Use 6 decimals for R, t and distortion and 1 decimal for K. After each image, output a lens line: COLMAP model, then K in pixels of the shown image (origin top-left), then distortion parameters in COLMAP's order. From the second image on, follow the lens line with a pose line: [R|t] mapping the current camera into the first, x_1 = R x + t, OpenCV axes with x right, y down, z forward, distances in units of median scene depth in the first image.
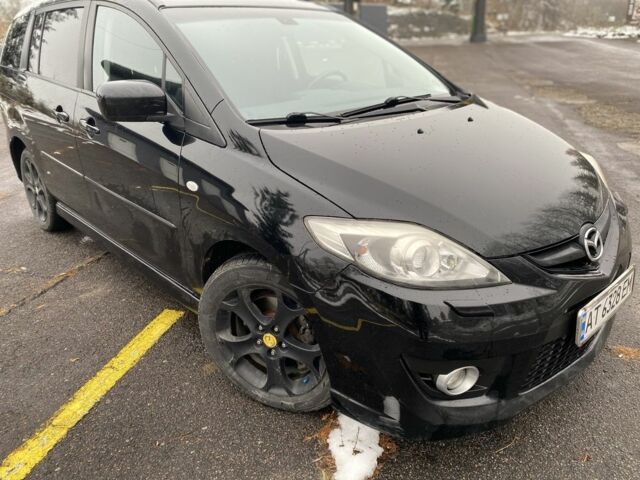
lens RADIAL K [[490.1, 0, 320.0], [0, 490.1, 240.0], [0, 0, 1]] dist [0.036420, -0.034552]
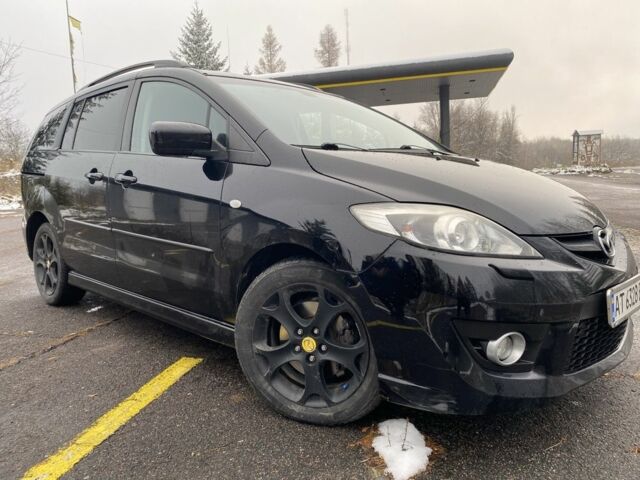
lens RADIAL K [[490.1, 0, 320.0], [0, 490.1, 240.0], [0, 0, 1]] dist [0.036420, -0.034552]
pose [[0.998835, -0.001745, 0.048232, -0.127320], [0.014863, 0.961900, -0.272996, 0.271955], [-0.045918, 0.273394, 0.960805, -0.028480]]
